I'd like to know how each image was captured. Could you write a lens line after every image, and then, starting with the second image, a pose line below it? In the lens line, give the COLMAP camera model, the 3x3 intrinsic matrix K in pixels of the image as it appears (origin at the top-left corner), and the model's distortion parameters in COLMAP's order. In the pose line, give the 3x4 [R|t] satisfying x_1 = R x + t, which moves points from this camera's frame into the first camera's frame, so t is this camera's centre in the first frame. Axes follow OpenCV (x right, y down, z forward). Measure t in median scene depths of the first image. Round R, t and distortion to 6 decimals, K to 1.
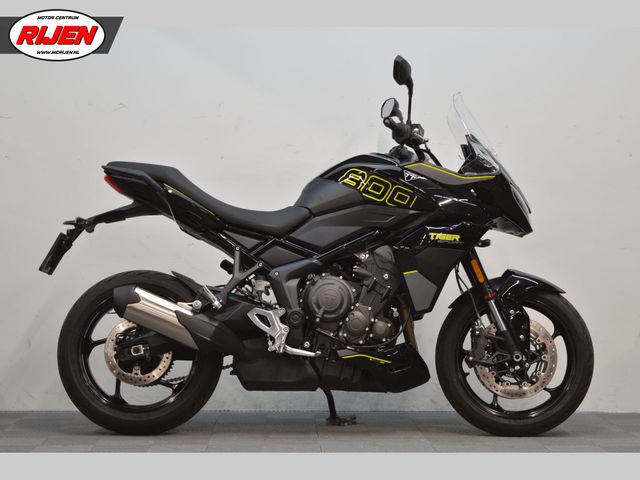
lens RADIAL K [[1530.2, 0, 320.0], [0, 1530.2, 240.0], [0, 0, 1]] dist [0.004115, -0.086749]
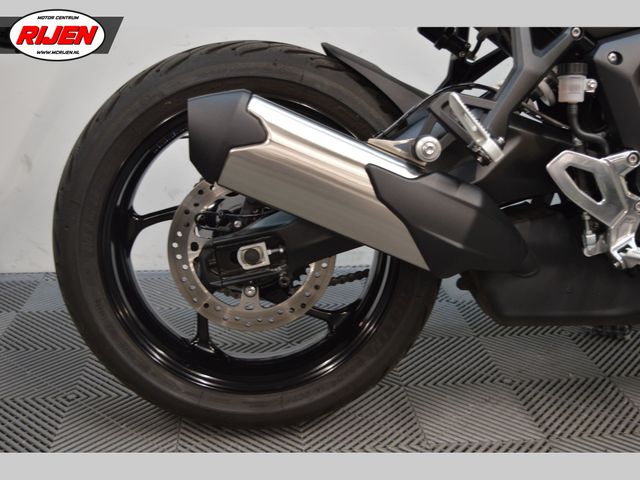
lens RADIAL K [[750.9, 0, 320.0], [0, 750.9, 240.0], [0, 0, 1]] dist [-0.000499, -0.004863]
pose [[0.997180, -0.008228, 0.074588, -0.116725], [-0.014444, 0.954339, 0.298378, 0.010964], [-0.073638, -0.298614, 0.951529, 0.818724]]
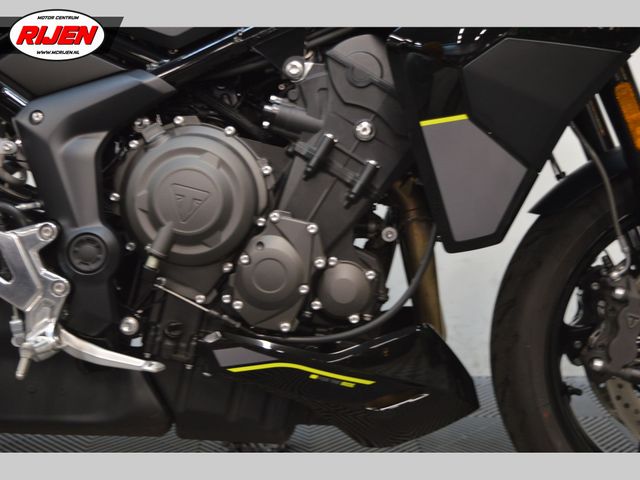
lens RADIAL K [[975.4, 0, 320.0], [0, 975.4, 240.0], [0, 0, 1]] dist [-0.024481, -0.049228]
pose [[0.999914, 0.011637, 0.006022, 0.032735], [-0.012489, 0.985450, 0.169505, 0.011786], [-0.003962, -0.169566, 0.985511, 0.789860]]
